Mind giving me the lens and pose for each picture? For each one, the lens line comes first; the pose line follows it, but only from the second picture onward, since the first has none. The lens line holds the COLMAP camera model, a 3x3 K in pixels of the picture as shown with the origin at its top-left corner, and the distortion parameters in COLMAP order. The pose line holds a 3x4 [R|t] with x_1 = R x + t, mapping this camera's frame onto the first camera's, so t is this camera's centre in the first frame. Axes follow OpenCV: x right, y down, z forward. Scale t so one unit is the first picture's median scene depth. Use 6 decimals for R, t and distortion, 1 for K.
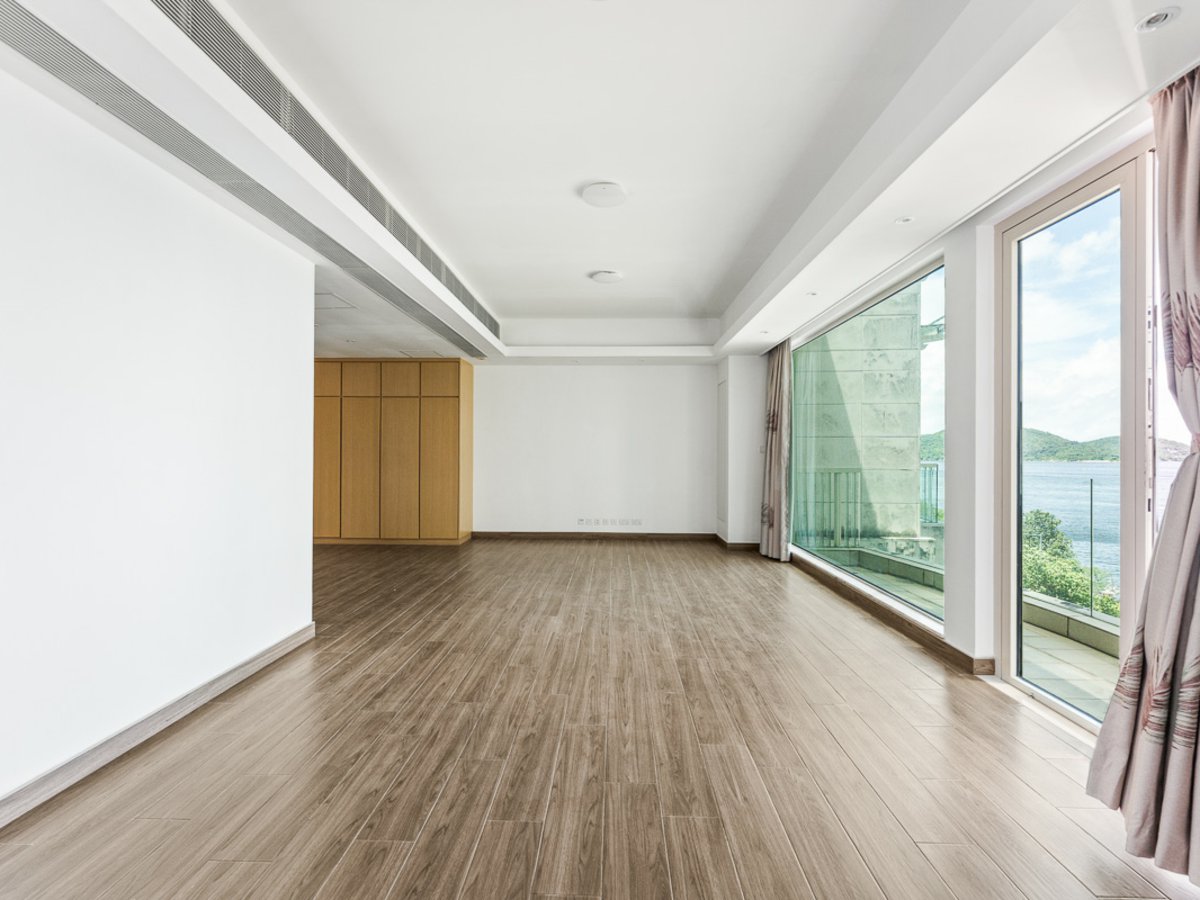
lens RADIAL K [[546.6, 0, 599.7], [0, 546.6, 450.8], [0, 0, 1]] dist [-0.001102, -0.000150]
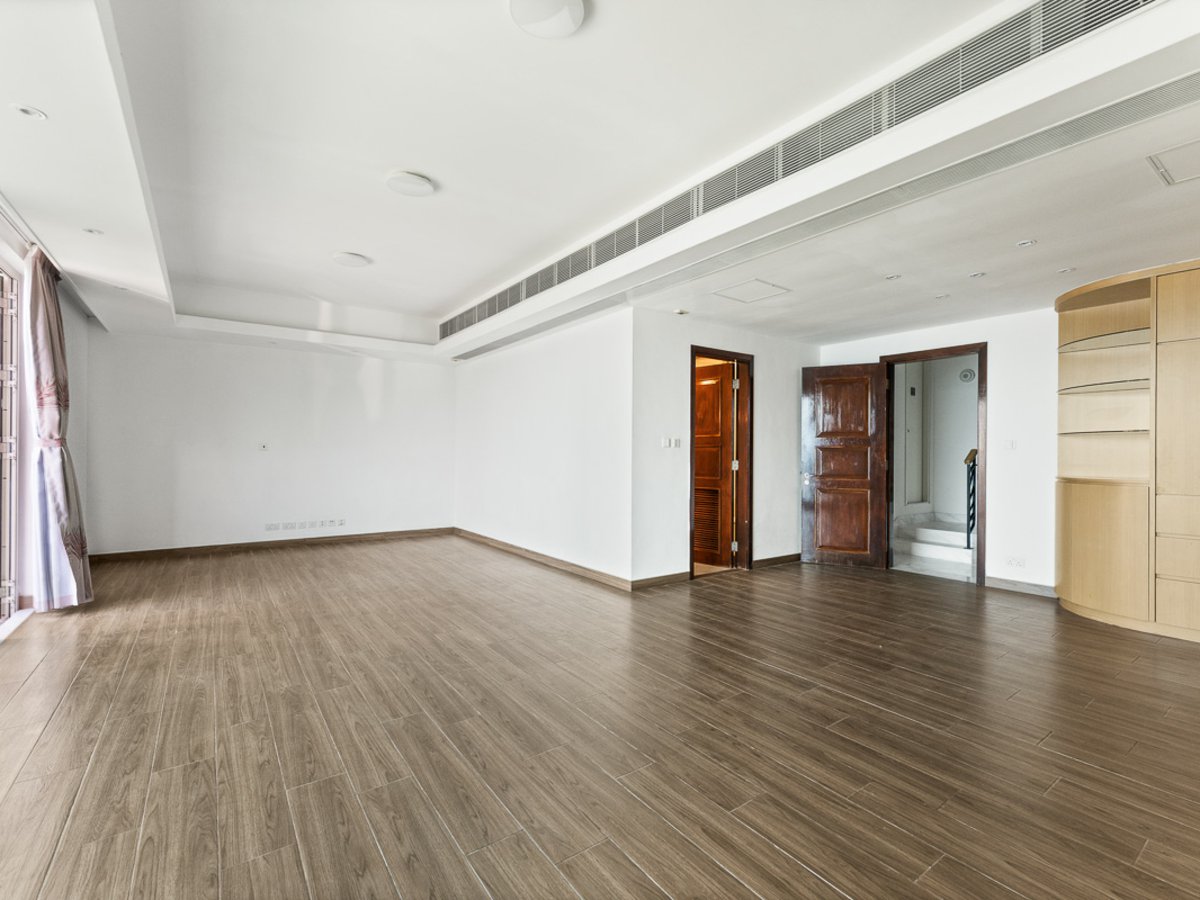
lens RADIAL K [[546.6, 0, 599.7], [0, 546.6, 454.2], [0, 0, 1]] dist [-0.001102, -0.000150]
pose [[-0.793814, -0.009832, -0.608081, 0.329285], [-0.009029, 0.999950, -0.004380, 0.017720], [0.608093, 0.002014, -0.793863, 1.980428]]
